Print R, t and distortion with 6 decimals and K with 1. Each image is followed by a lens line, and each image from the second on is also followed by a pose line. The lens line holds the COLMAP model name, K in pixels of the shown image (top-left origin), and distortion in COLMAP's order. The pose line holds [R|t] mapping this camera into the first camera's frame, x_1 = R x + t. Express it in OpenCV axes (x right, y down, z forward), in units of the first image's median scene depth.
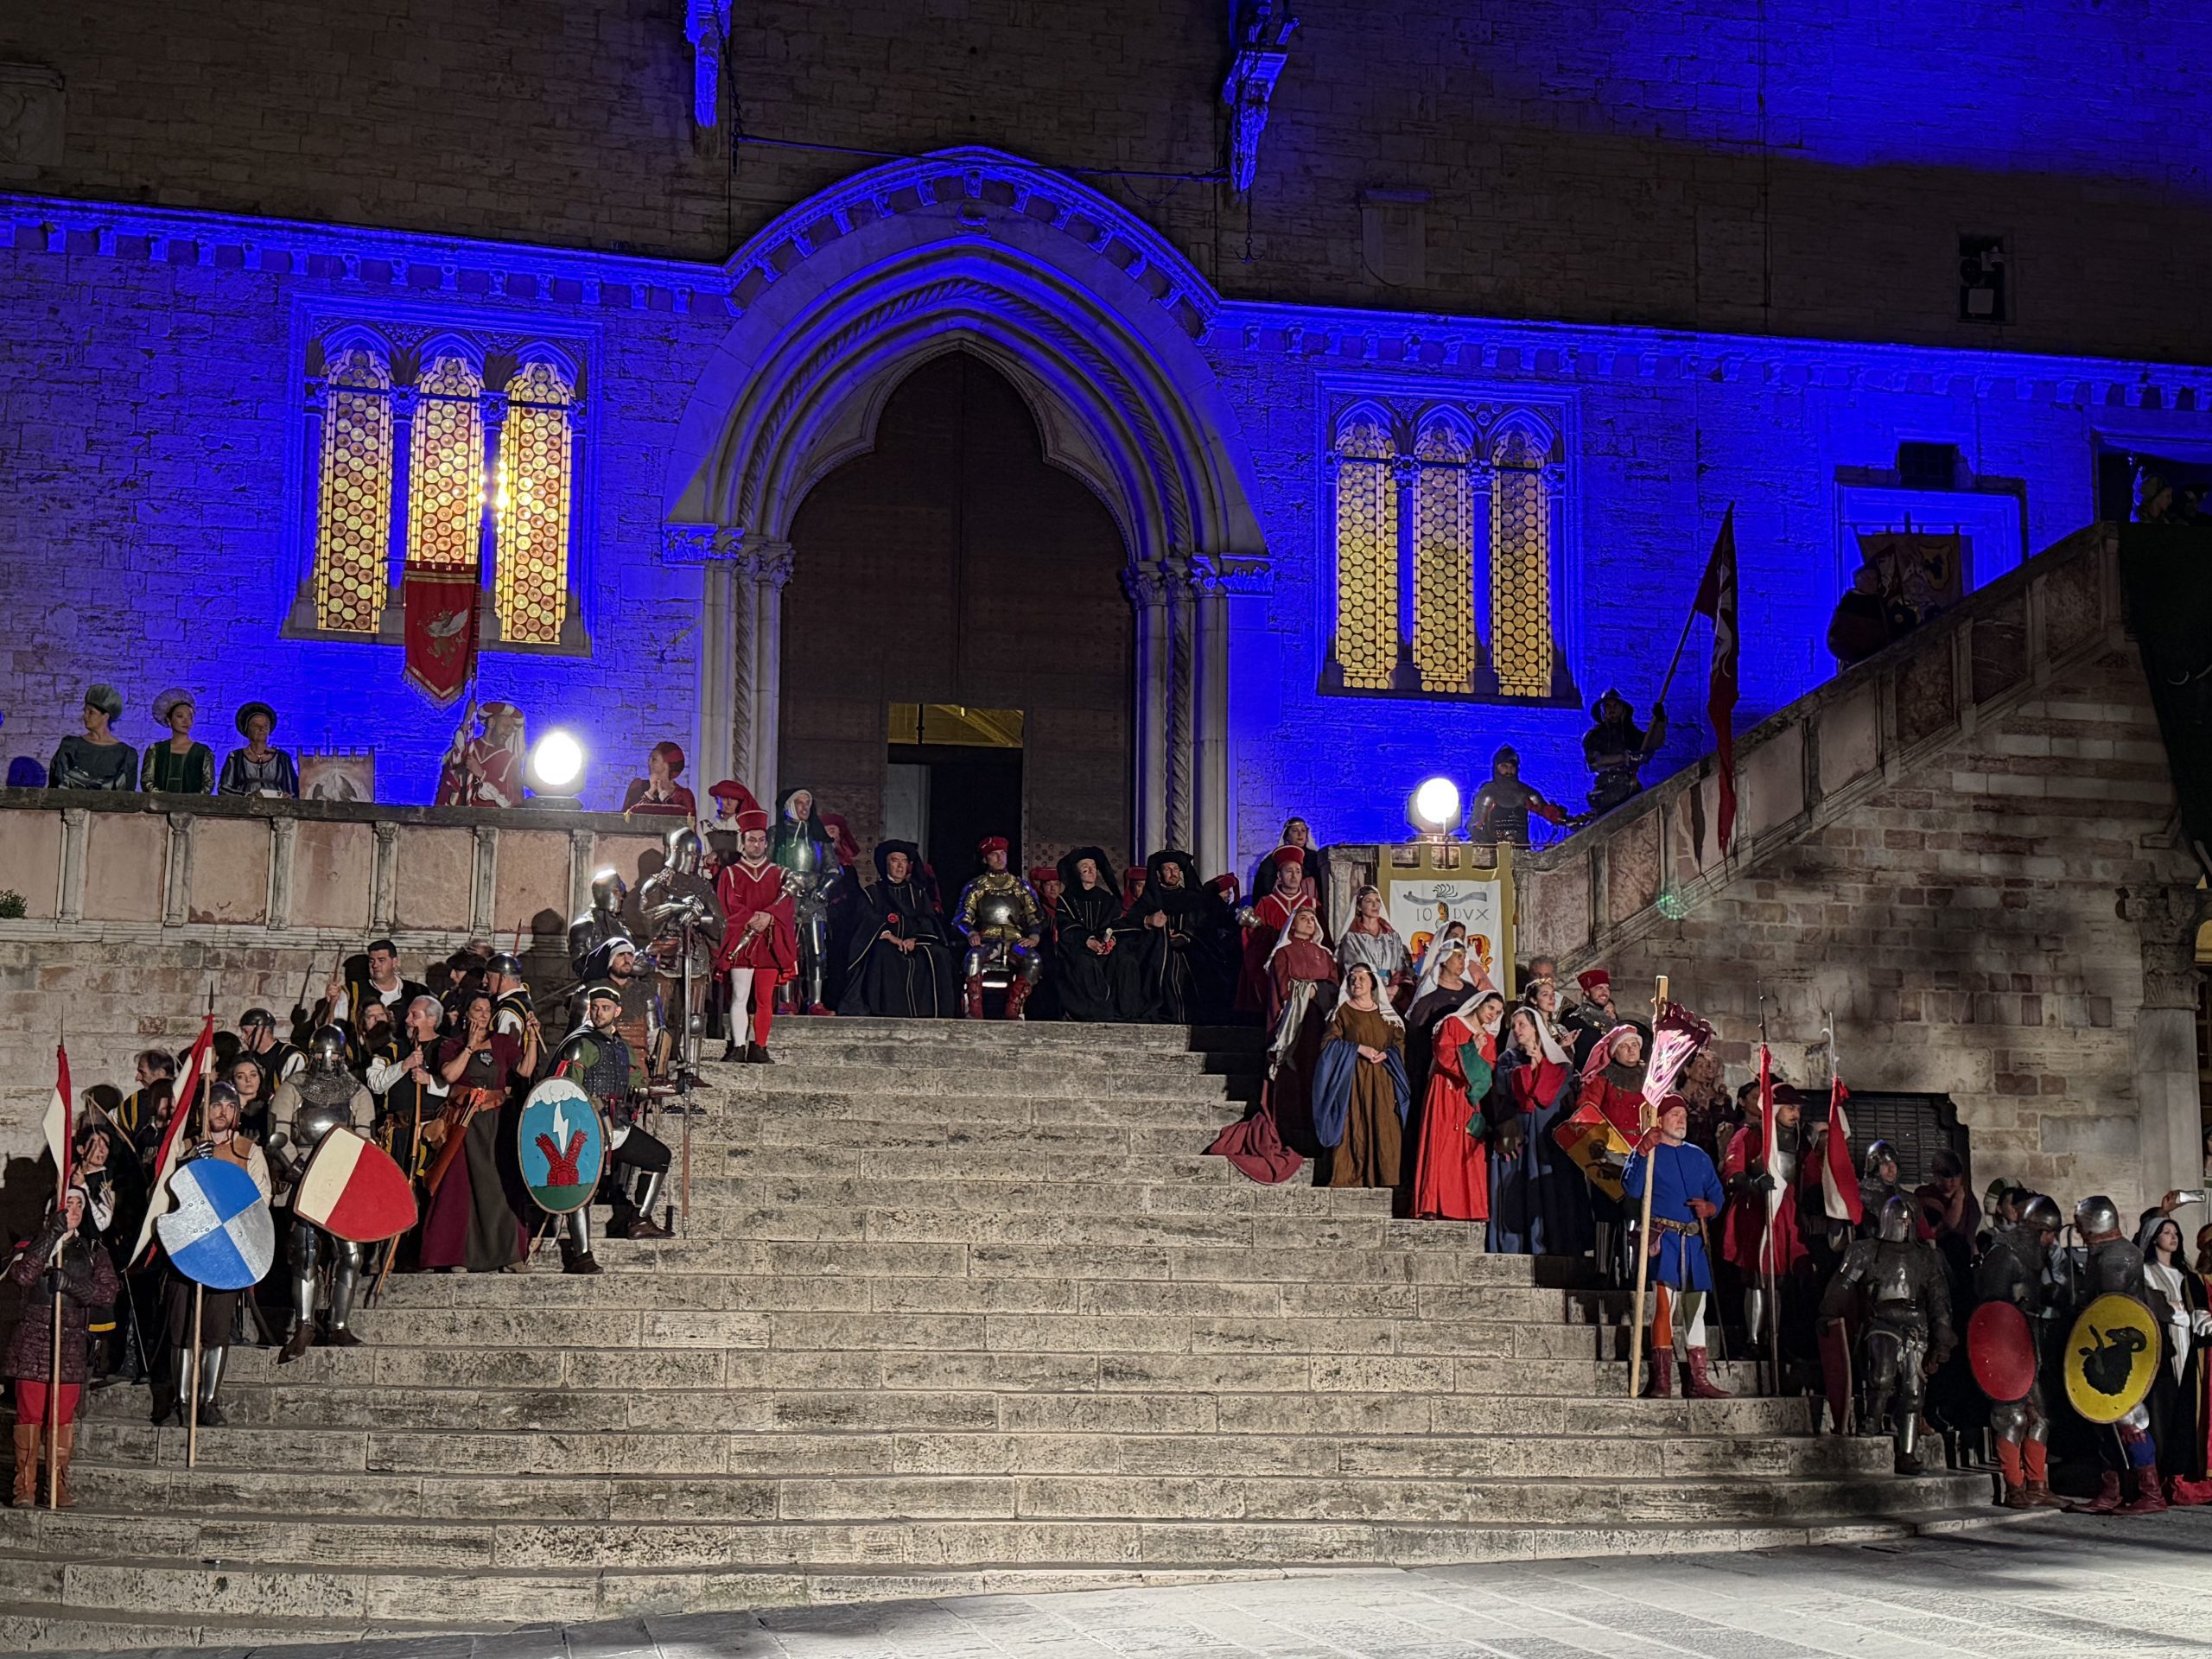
lens RADIAL K [[2788.5, 0, 1103.7], [0, 2788.5, 824.8], [0, 0, 1]] dist [0.206227, -0.391272]
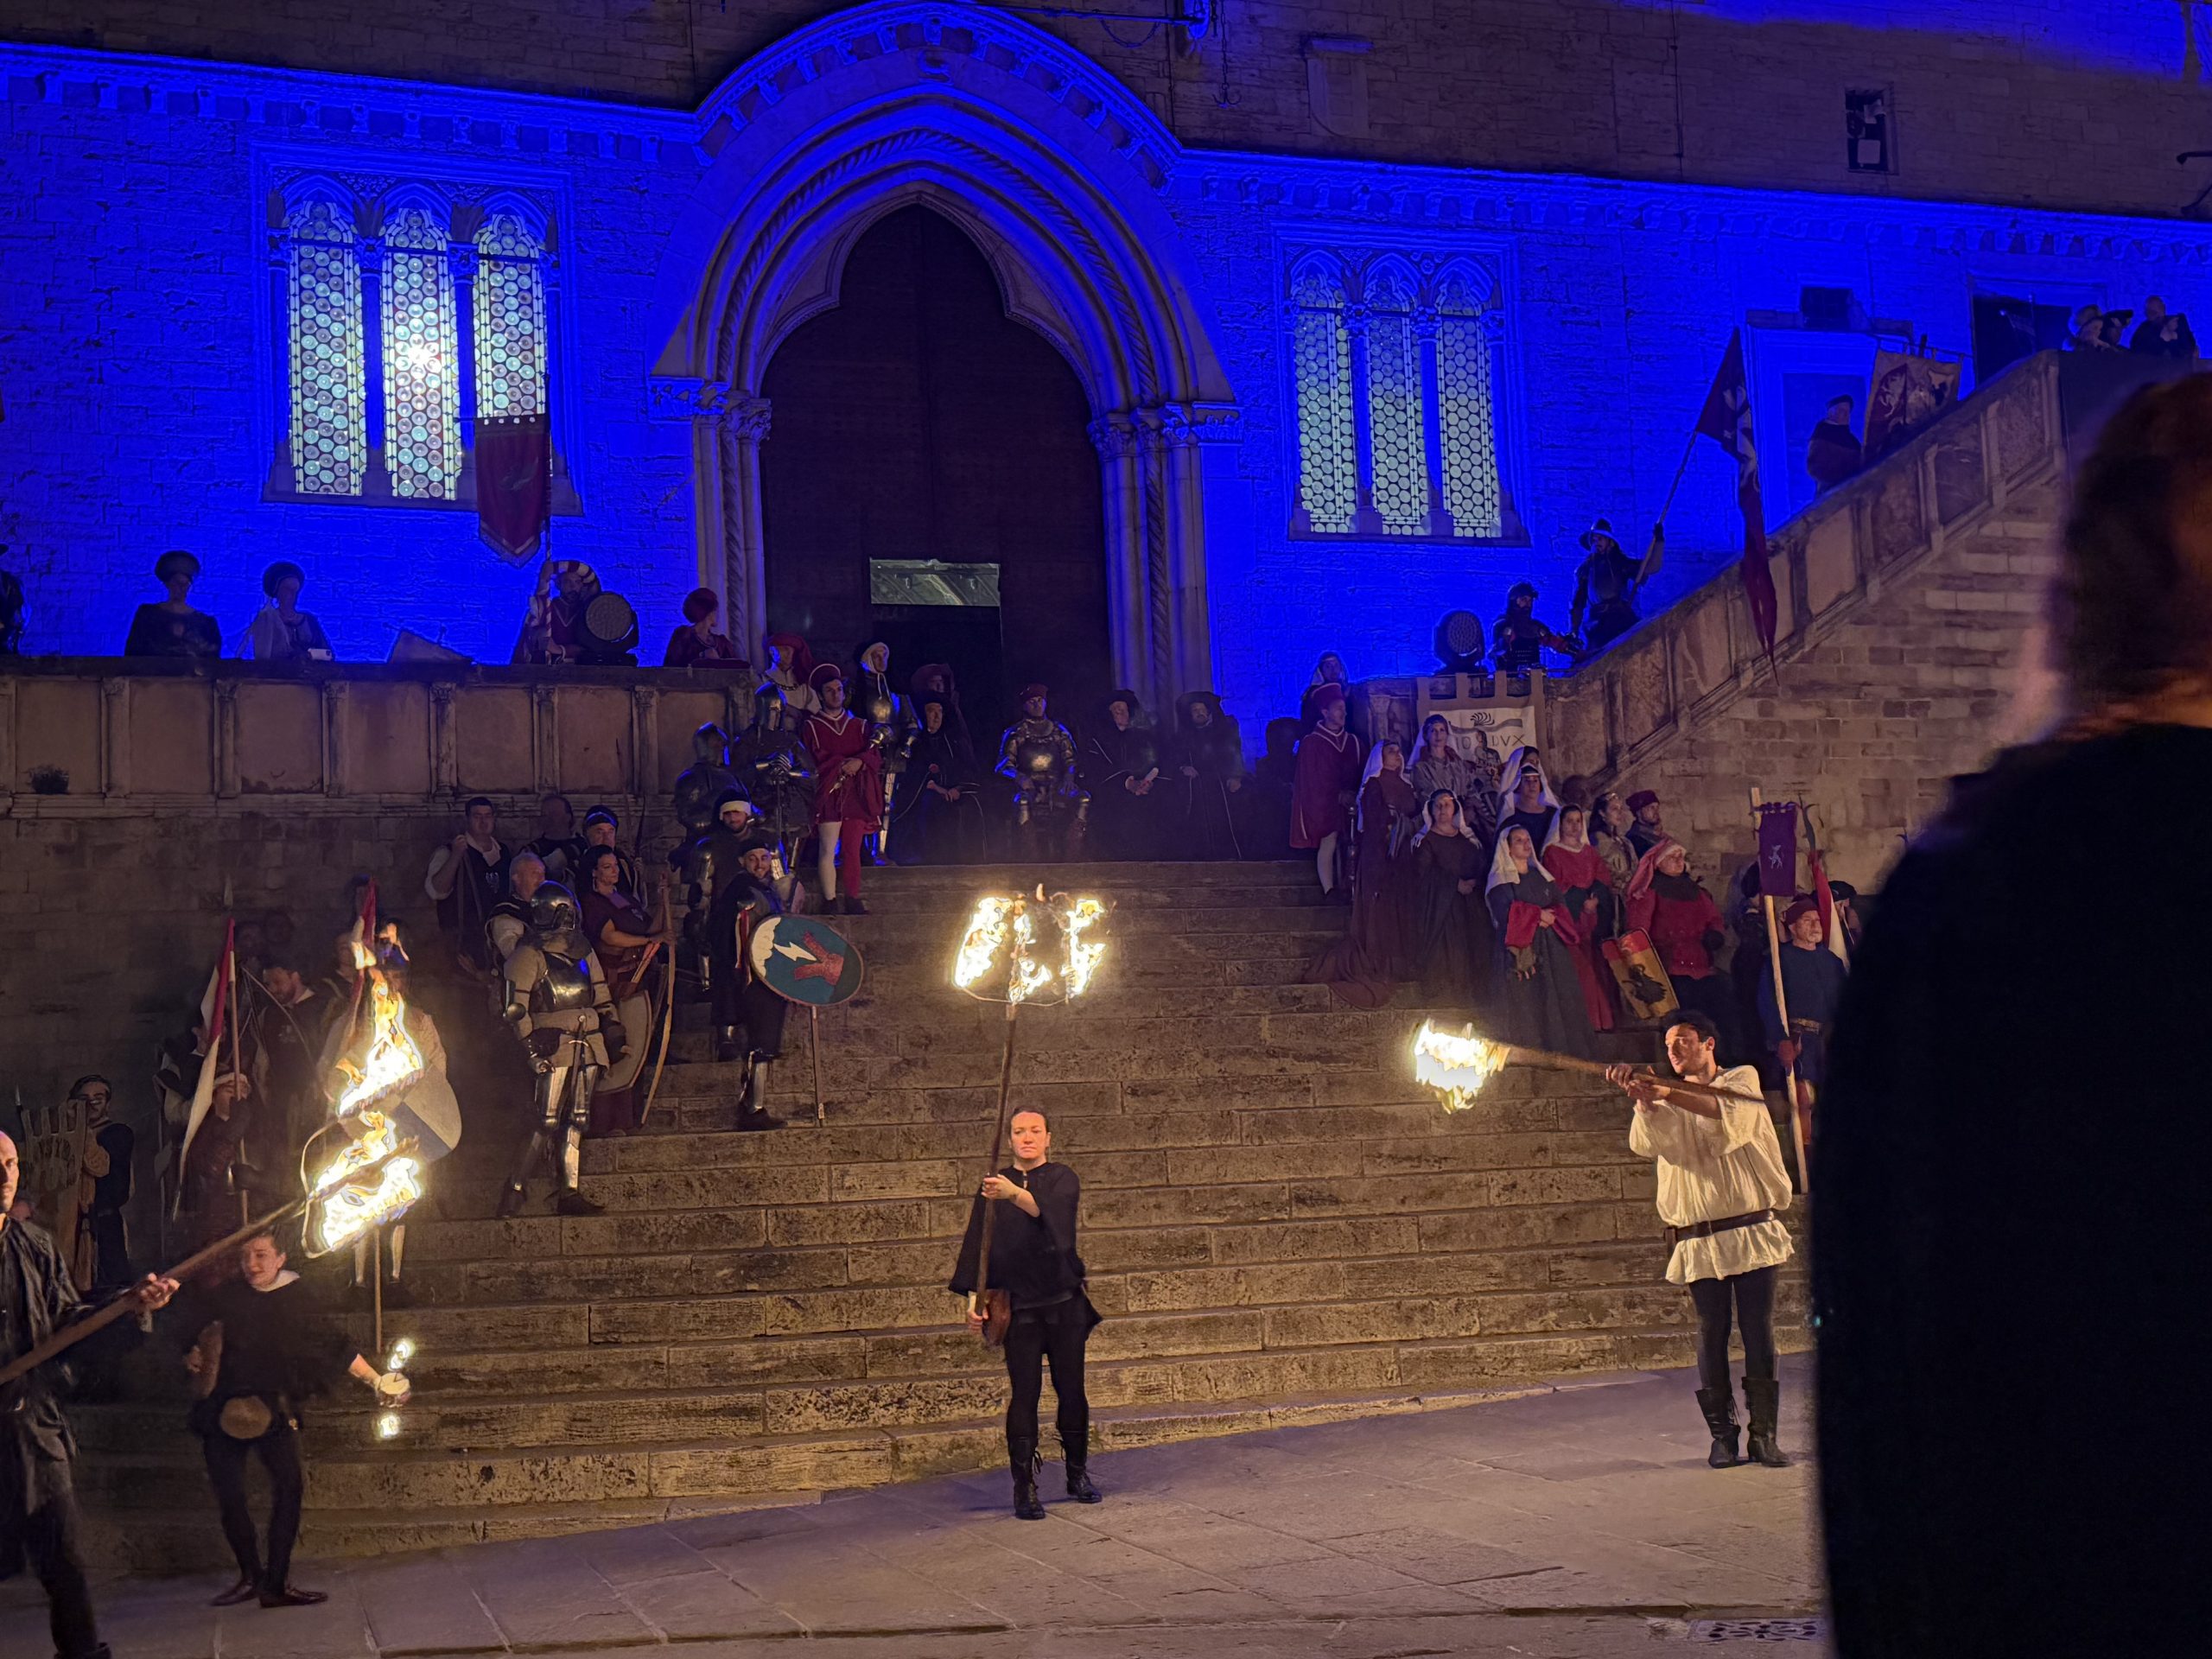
lens RADIAL K [[2528.4, 0, 1108.6], [0, 2528.4, 834.9], [0, 0, 1]] dist [0.221086, -0.509889]
pose [[0.989861, -0.041118, 0.135955, -0.133675], [0.034145, 0.997999, 0.053226, 0.010781], [-0.137872, -0.048044, 0.989284, 0.087153]]
